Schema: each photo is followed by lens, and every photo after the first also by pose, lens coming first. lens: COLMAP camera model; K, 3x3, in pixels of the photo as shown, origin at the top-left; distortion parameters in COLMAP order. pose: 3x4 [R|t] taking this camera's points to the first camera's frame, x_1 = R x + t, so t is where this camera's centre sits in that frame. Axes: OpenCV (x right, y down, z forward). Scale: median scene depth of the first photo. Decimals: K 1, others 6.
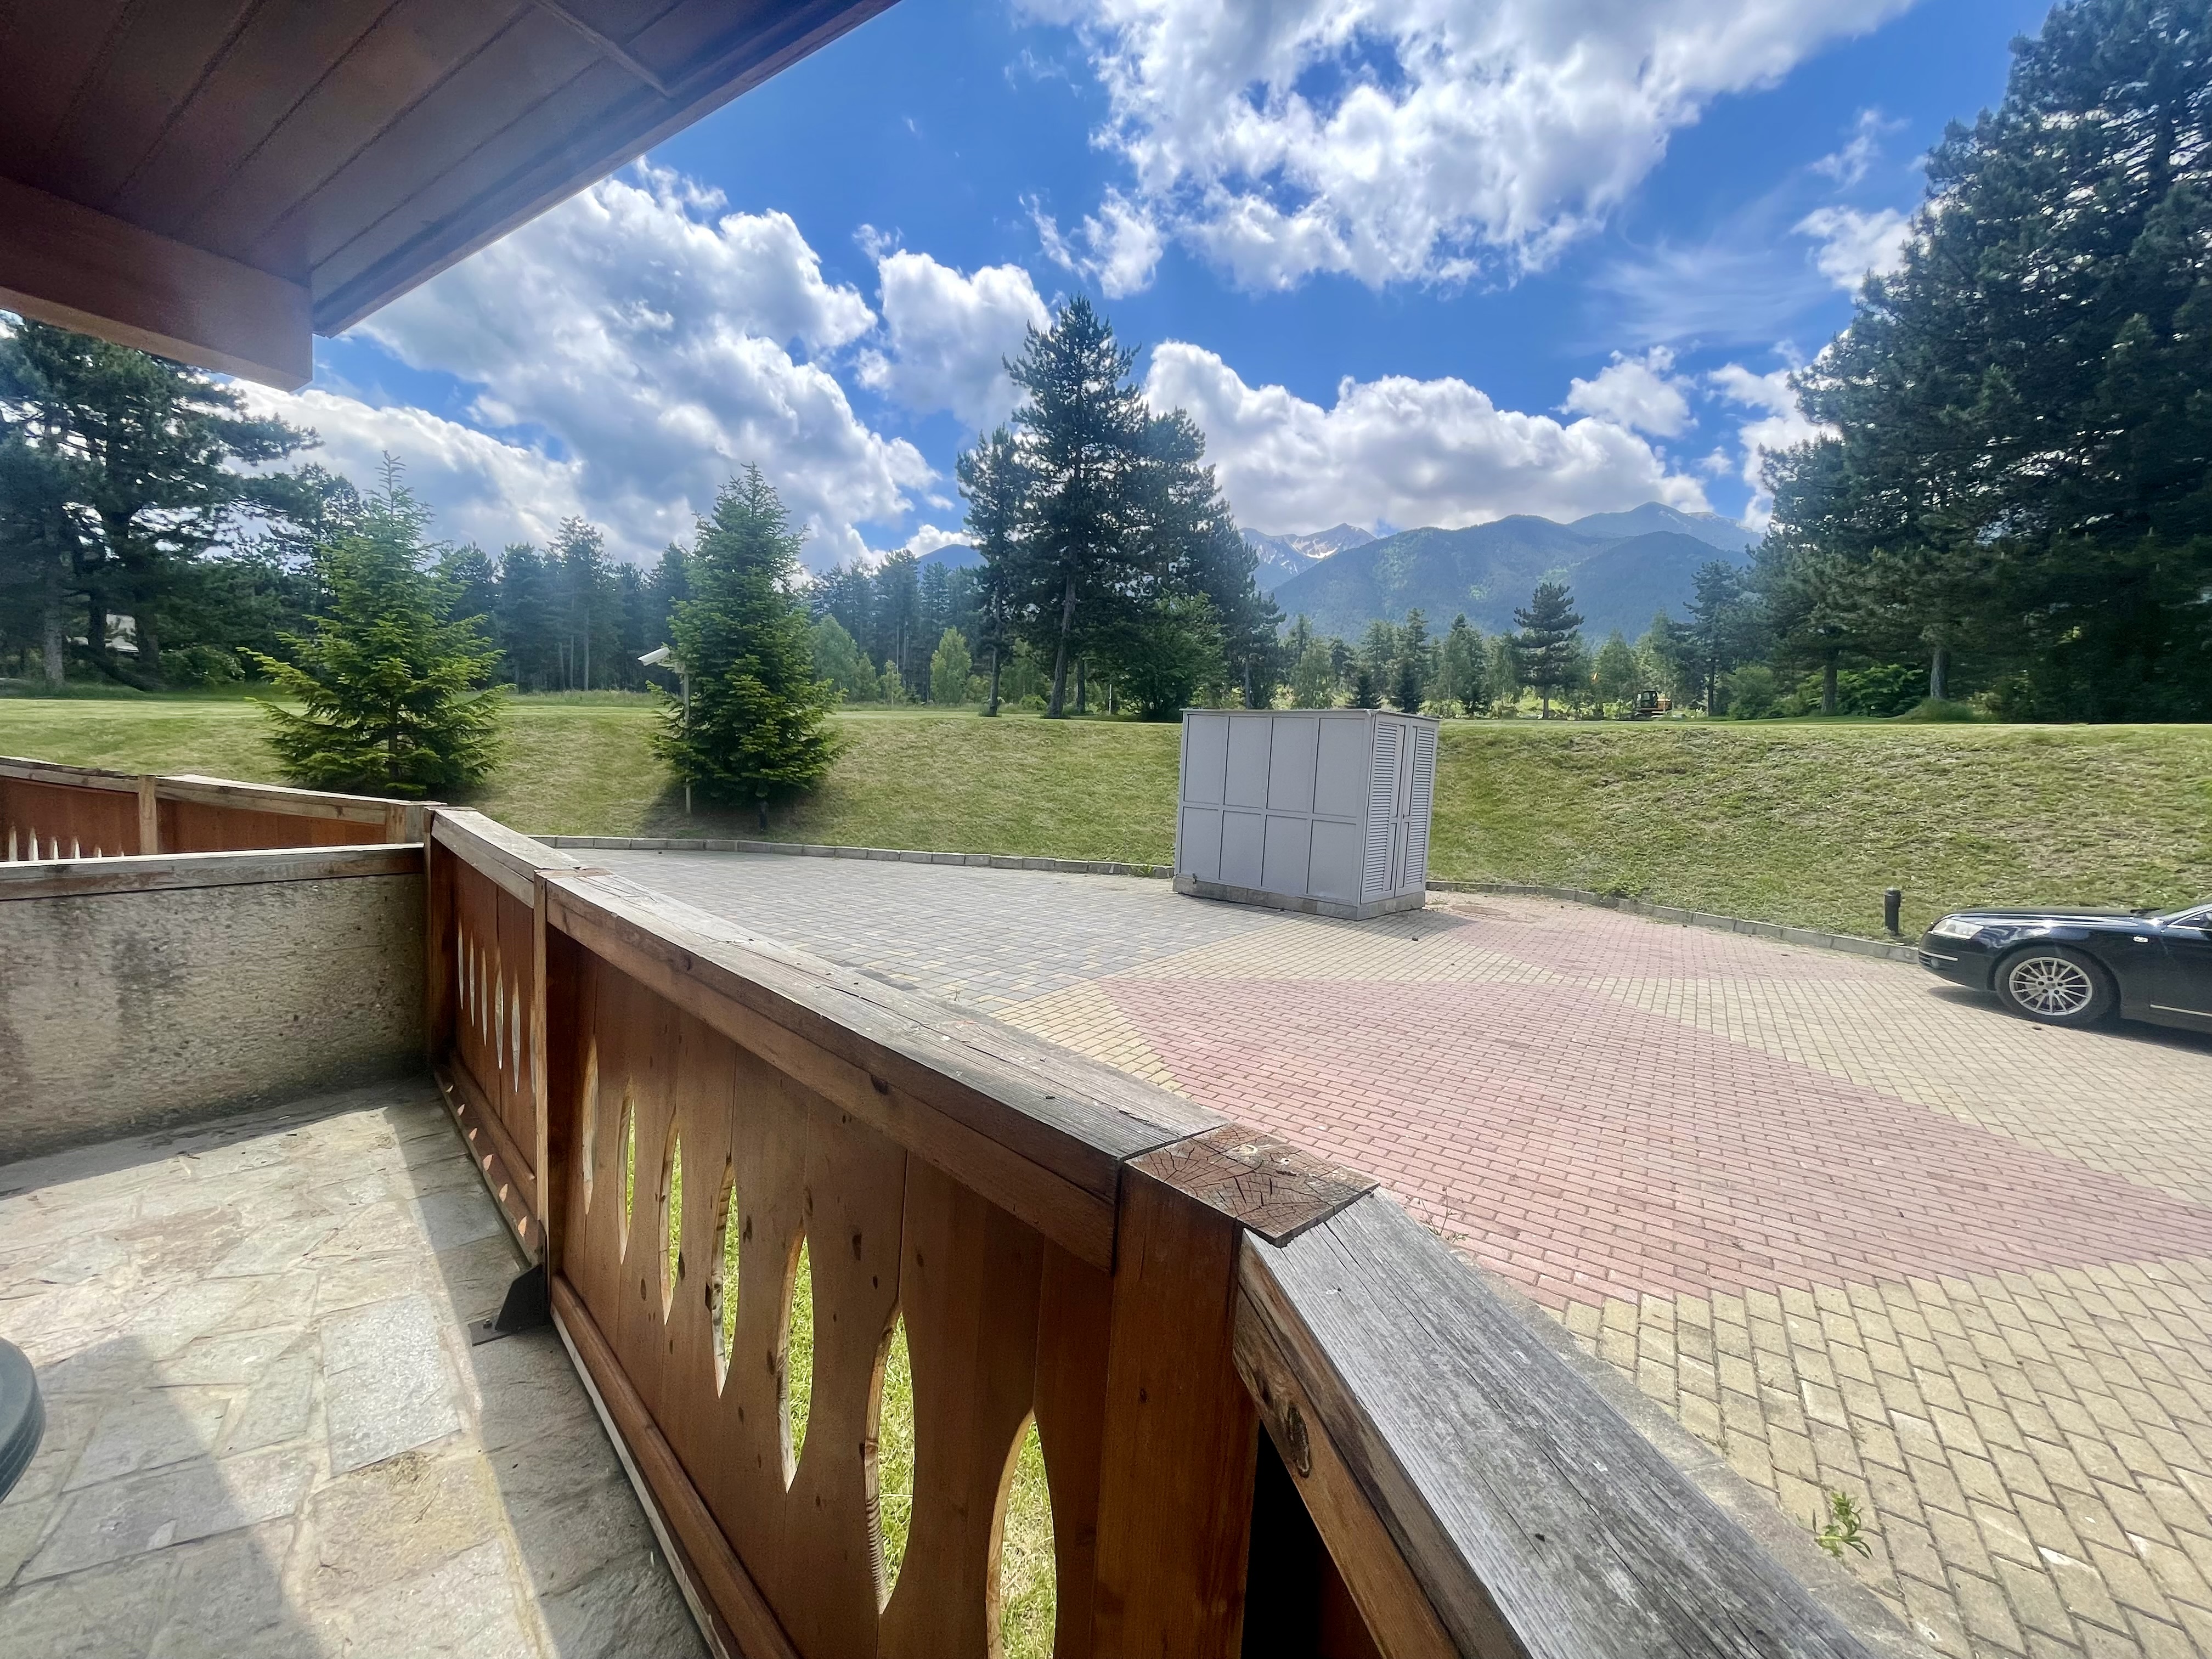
lens RADIAL K [[894.6, 0, 1097.9], [0, 894.6, 829.4], [0, 0, 1]] dist [-0.007426, 0.004510]
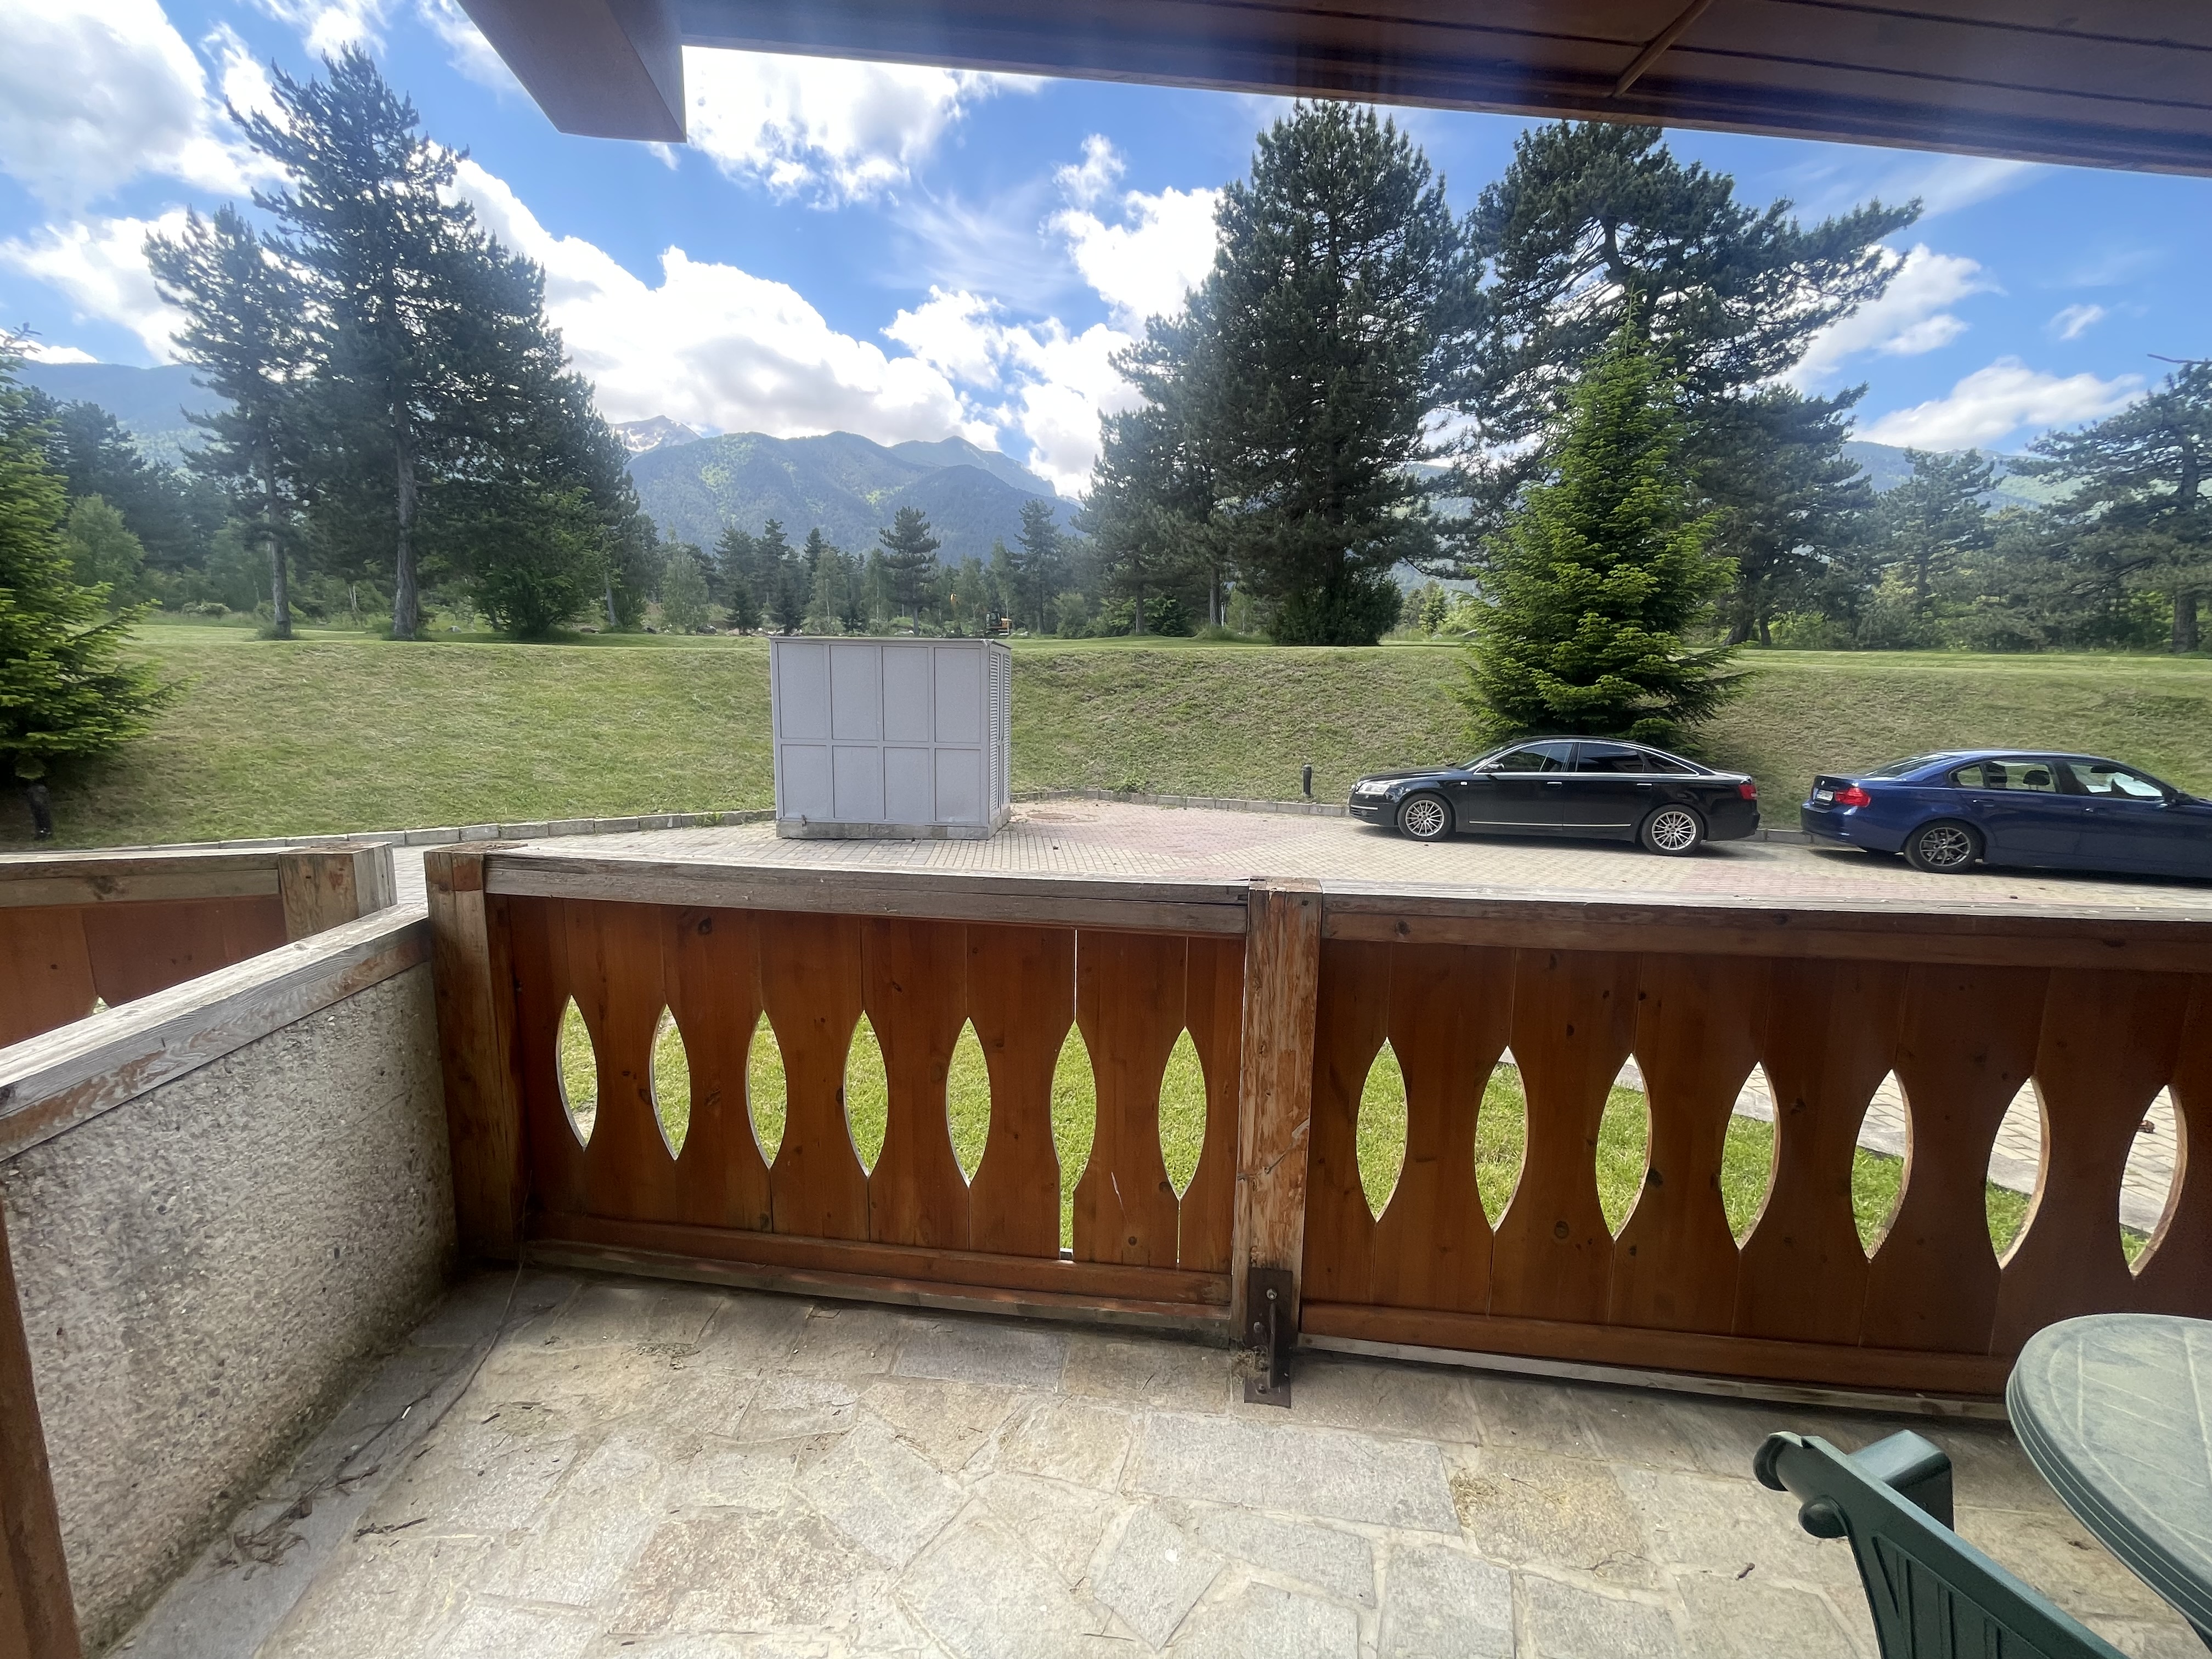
lens RADIAL K [[894.6, 0, 1097.9], [0, 894.6, 829.4], [0, 0, 1]] dist [-0.007426, 0.004510]
pose [[0.773571, -0.132439, 0.619716, -0.210818], [0.074975, 0.990177, 0.118022, -0.020784], [-0.629259, -0.044835, 0.775901, 0.068627]]
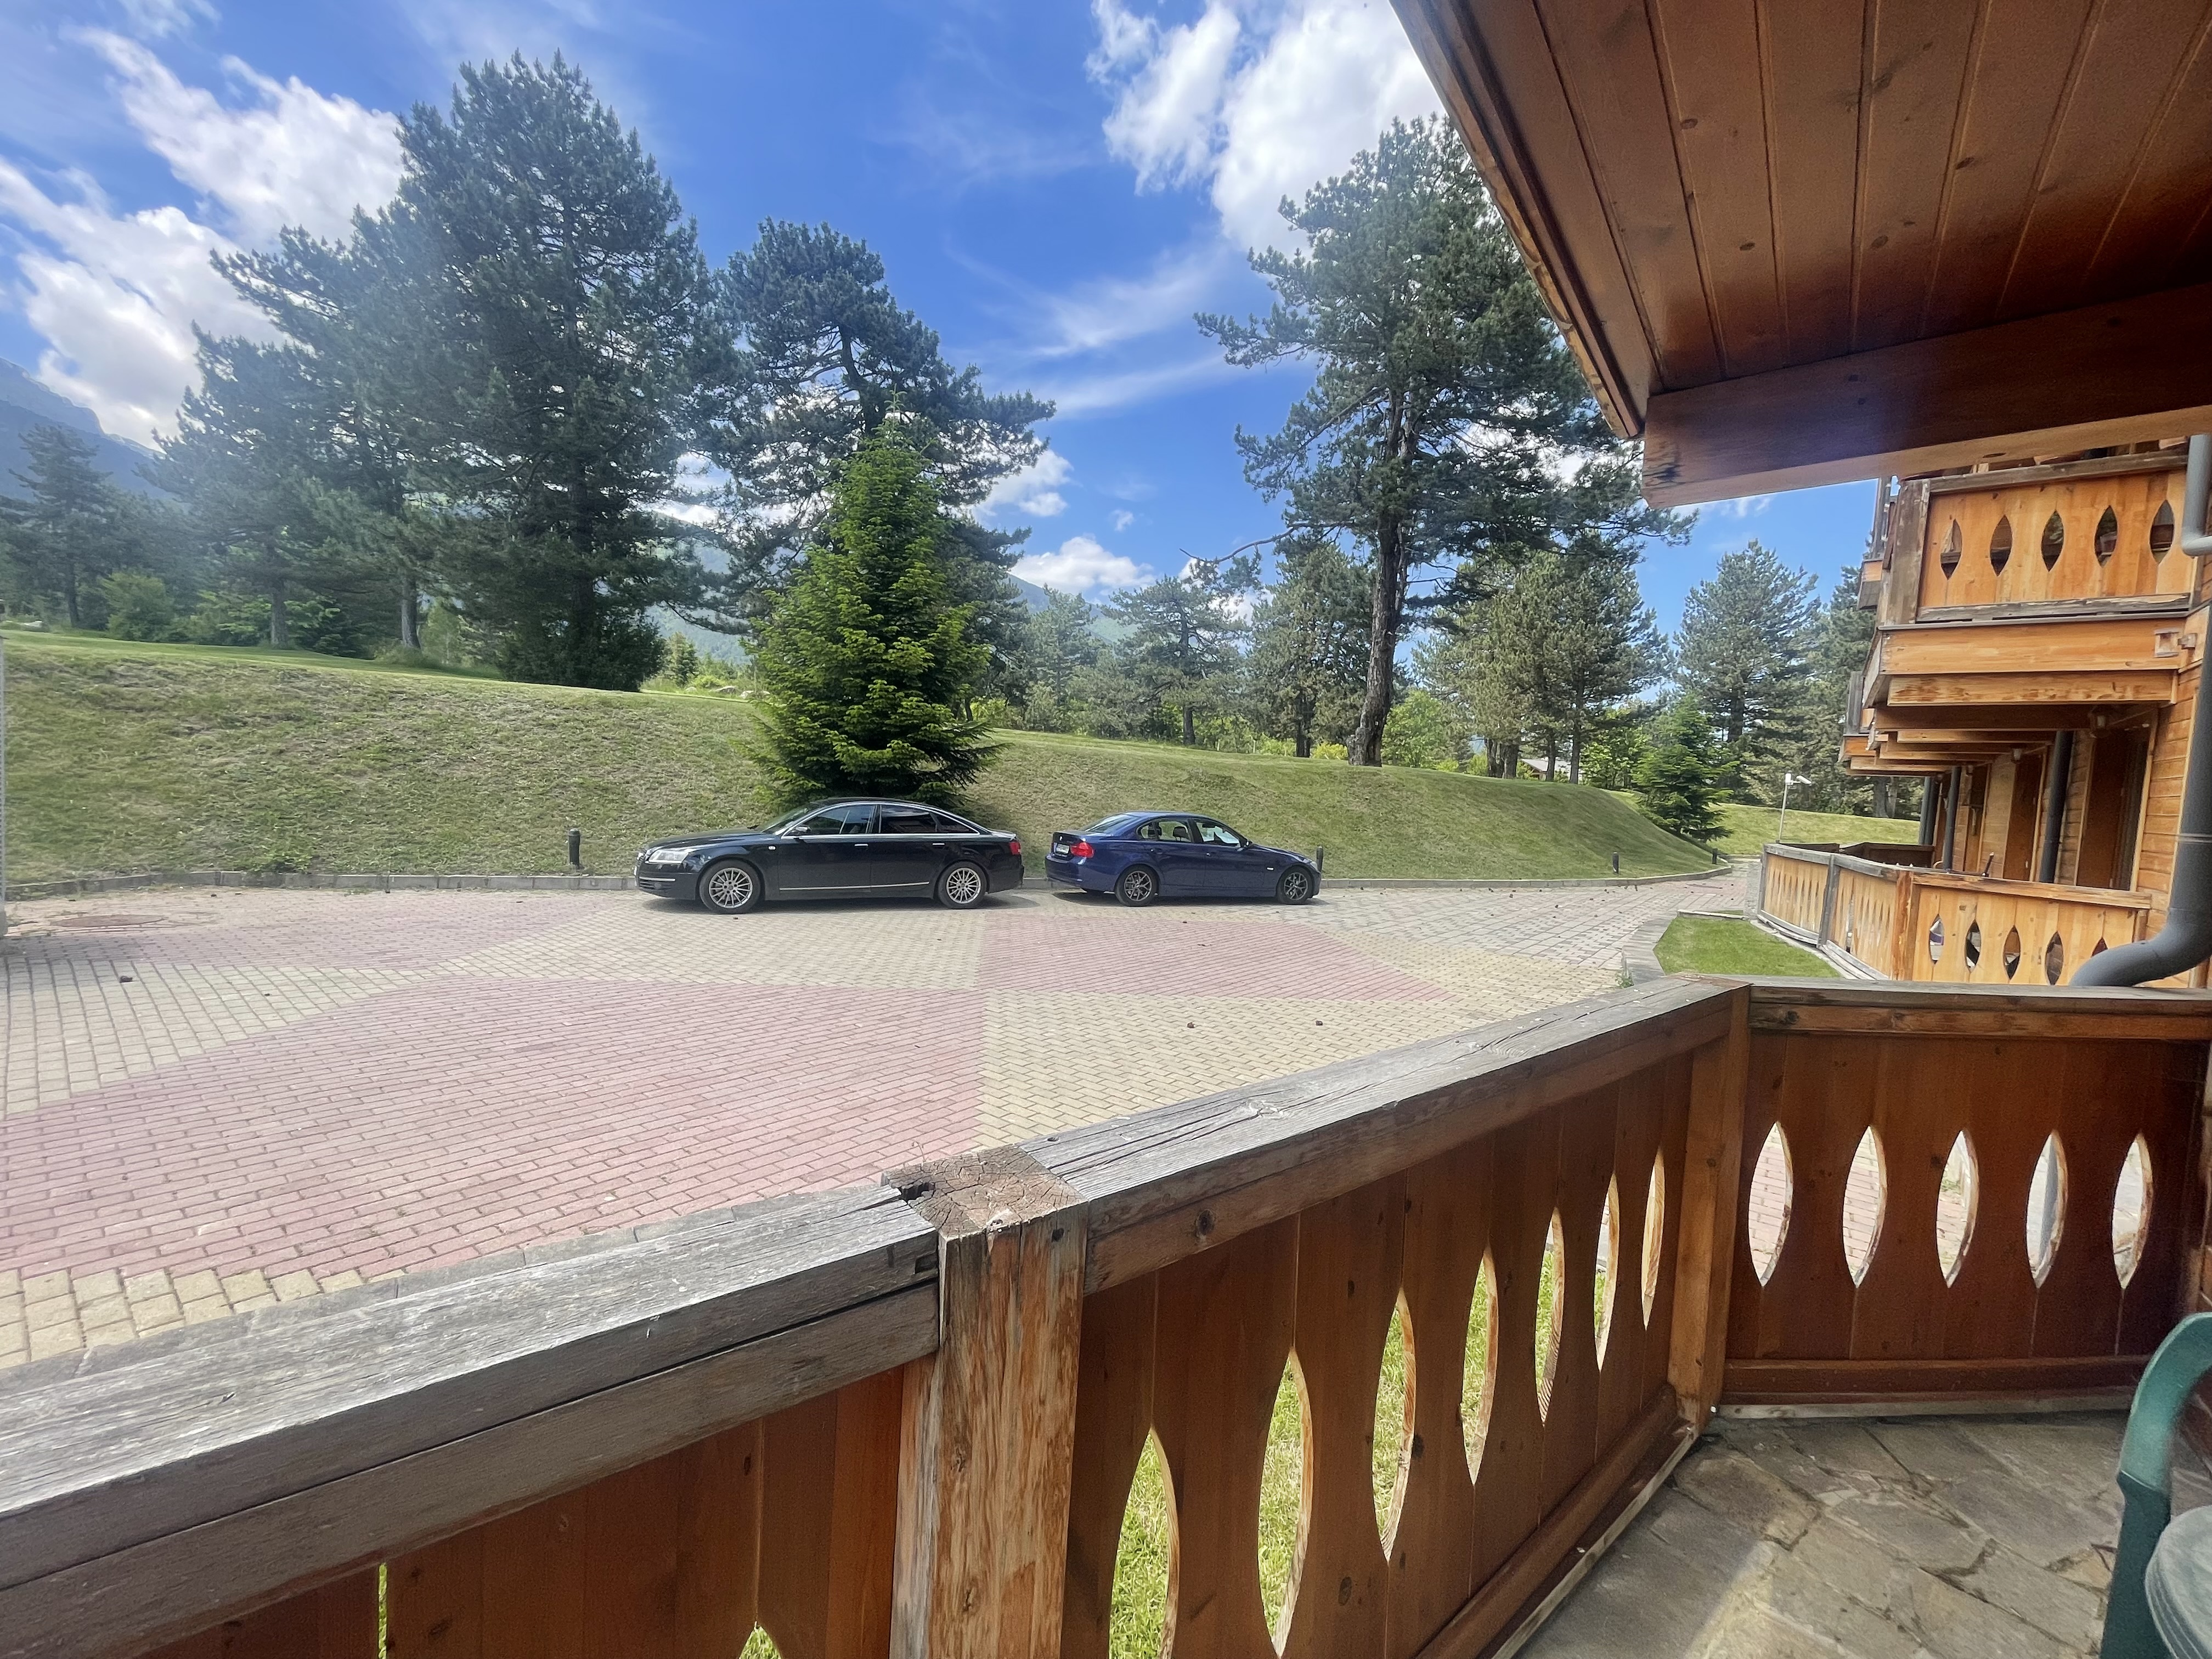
lens RADIAL K [[894.6, 0, 1097.9], [0, 894.6, 829.4], [0, 0, 1]] dist [-0.007426, 0.004510]
pose [[0.097585, -0.102706, 0.989913, -0.158585], [0.027965, 0.994551, 0.100430, -0.025225], [-0.994834, 0.017882, 0.099925, 0.148438]]
